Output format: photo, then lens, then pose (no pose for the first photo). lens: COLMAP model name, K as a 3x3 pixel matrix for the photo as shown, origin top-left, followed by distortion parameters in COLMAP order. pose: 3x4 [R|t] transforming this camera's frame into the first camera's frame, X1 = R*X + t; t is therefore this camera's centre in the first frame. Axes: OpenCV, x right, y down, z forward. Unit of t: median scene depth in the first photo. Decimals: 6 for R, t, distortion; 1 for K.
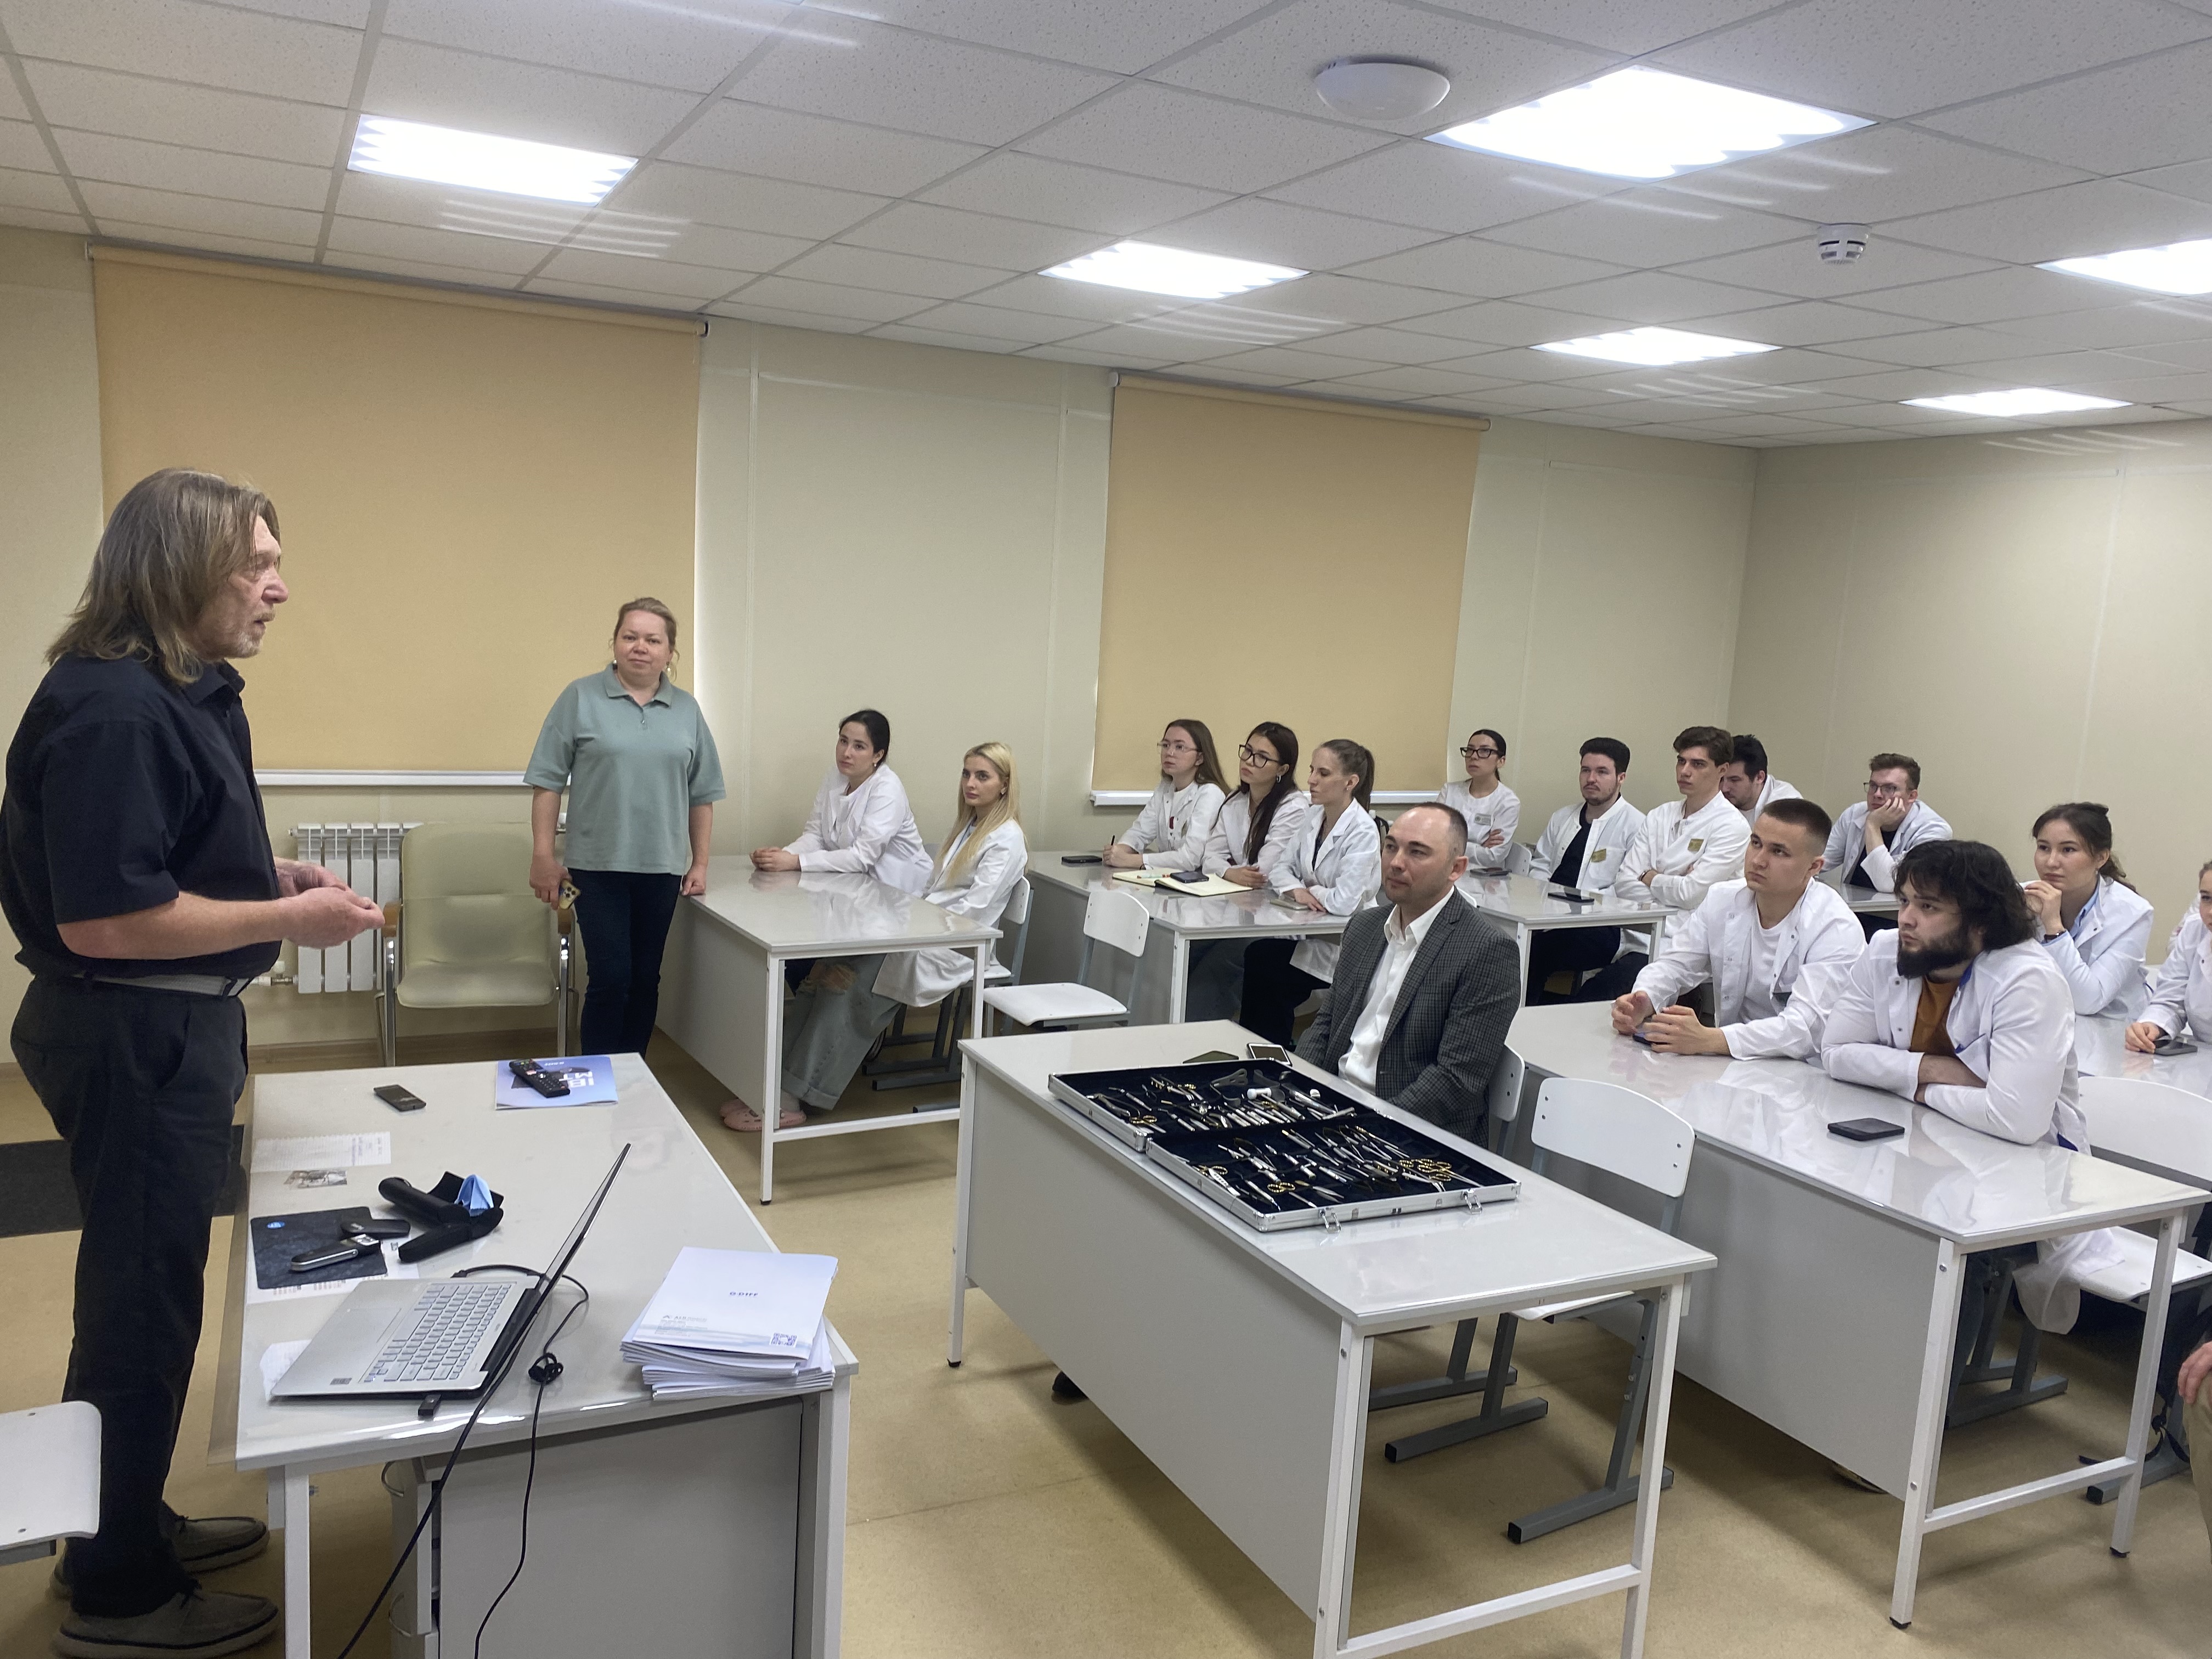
lens RADIAL K [[1681.7, 0, 1109.5], [0, 1681.7, 831.8], [0, 0, 1]] dist [0.008034, 0.001190]
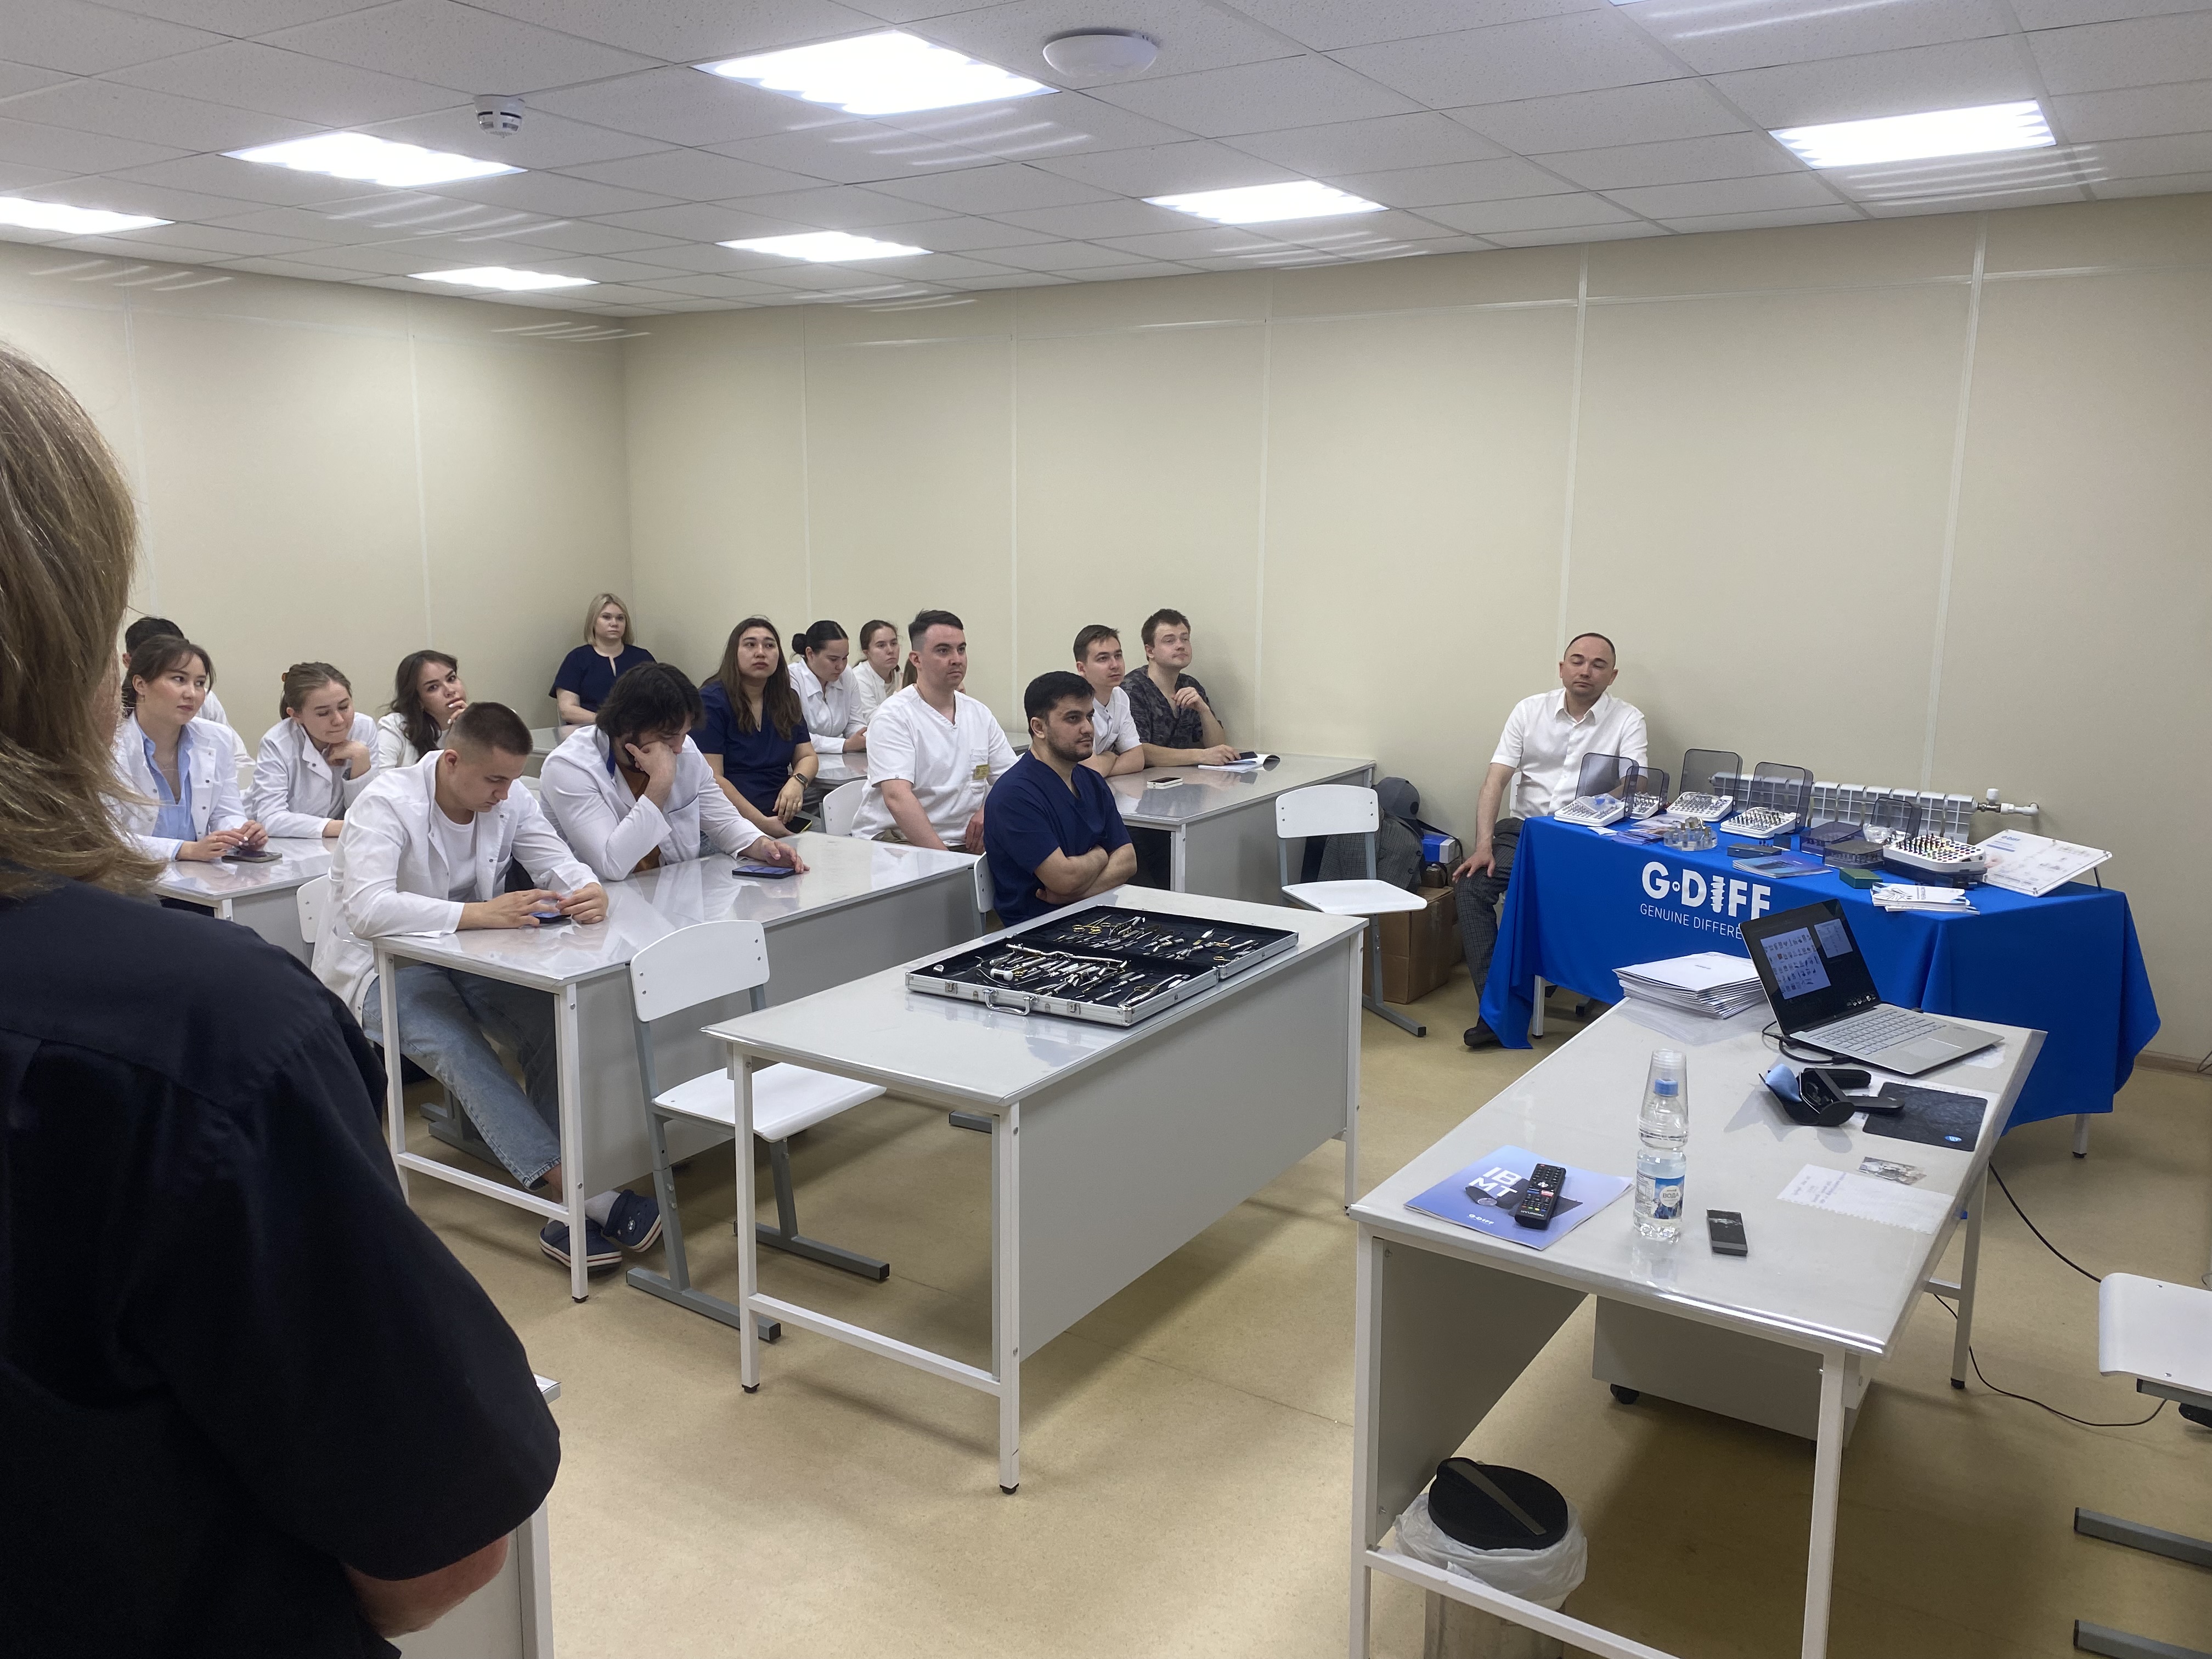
lens RADIAL K [[1681.7, 0, 1110.9], [0, 1681.7, 829.0], [0, 0, 1]] dist [0.008034, 0.001190]
pose [[-0.495110, -0.227705, 0.838461, -0.999965], [0.085687, 0.947543, 0.307927, -0.305917], [-0.864594, 0.224303, -0.449627, 1.754414]]
